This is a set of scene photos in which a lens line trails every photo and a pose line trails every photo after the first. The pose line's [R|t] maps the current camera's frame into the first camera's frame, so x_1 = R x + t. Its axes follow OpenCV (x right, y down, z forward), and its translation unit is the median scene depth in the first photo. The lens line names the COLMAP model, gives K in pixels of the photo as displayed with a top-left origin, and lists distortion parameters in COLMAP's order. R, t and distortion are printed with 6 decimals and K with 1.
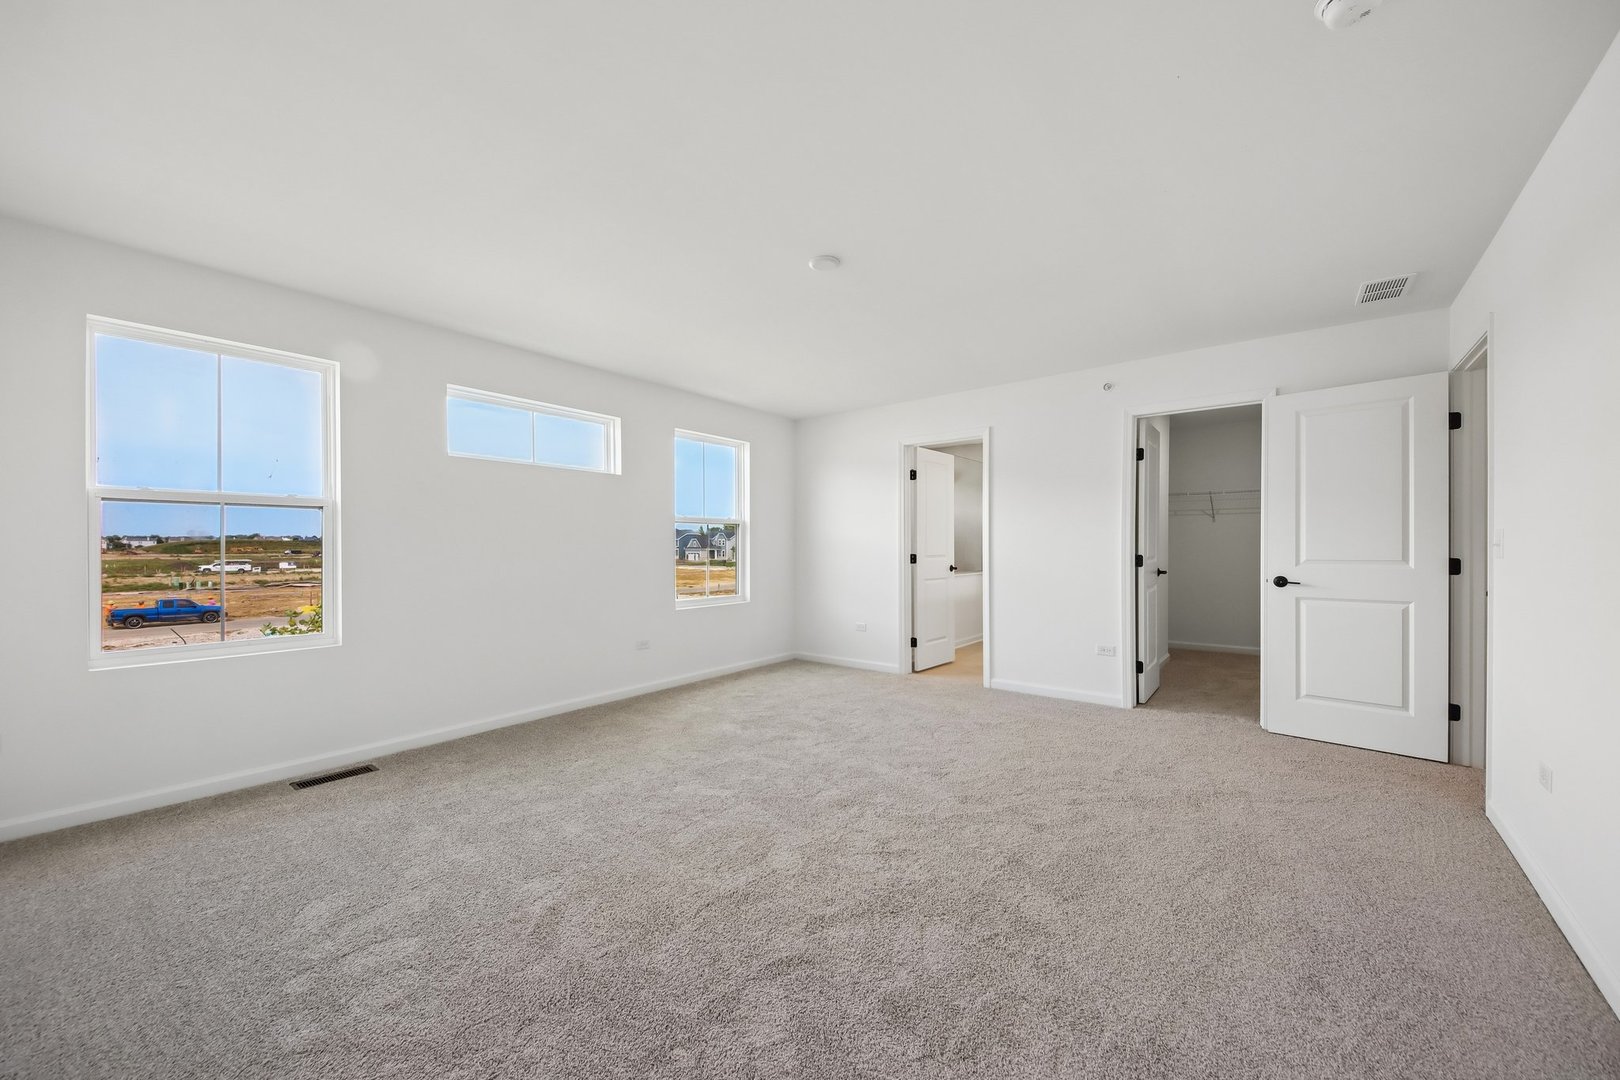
lens RADIAL K [[603.6, 0, 802.2], [0, 603.6, 546.6], [0, 0, 1]] dist [0.055701, -0.030171]
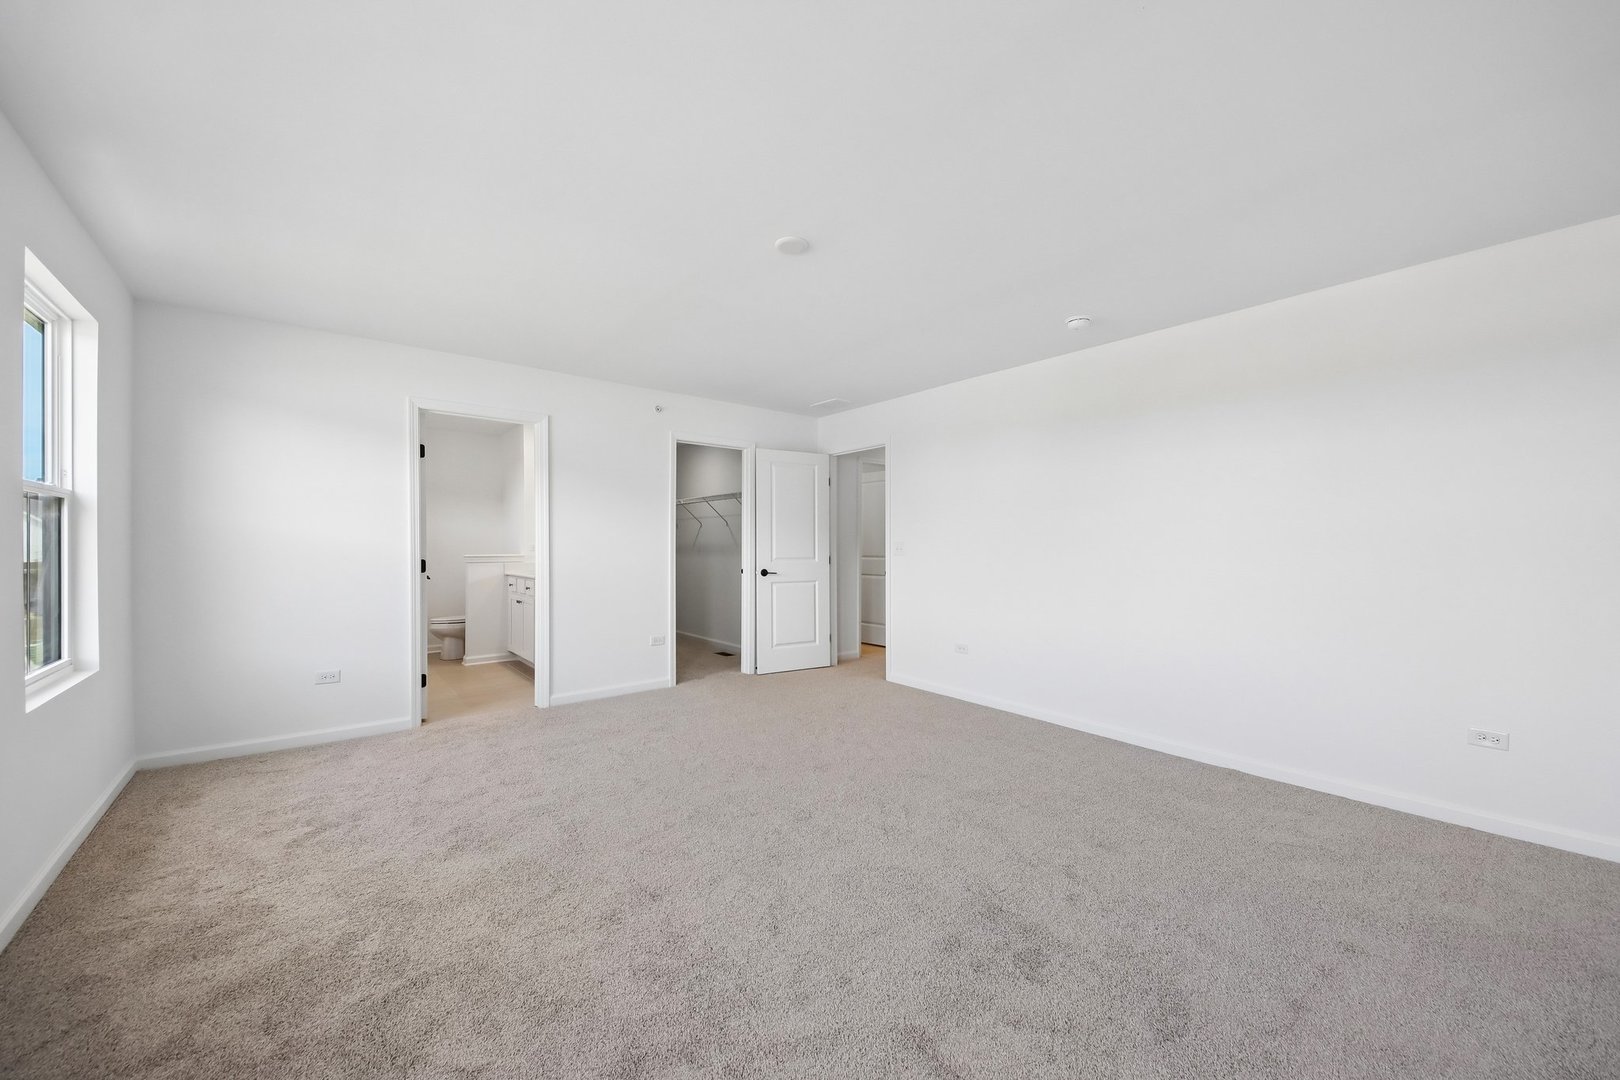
lens RADIAL K [[603.6, 0, 802.2], [0, 603.6, 546.6], [0, 0, 1]] dist [0.055701, -0.030171]
pose [[0.232590, 0.002013, 0.972573, -0.568989], [-0.002616, 0.999996, -0.001444, -0.004498], [-0.972571, -0.002208, 0.232594, 0.504716]]
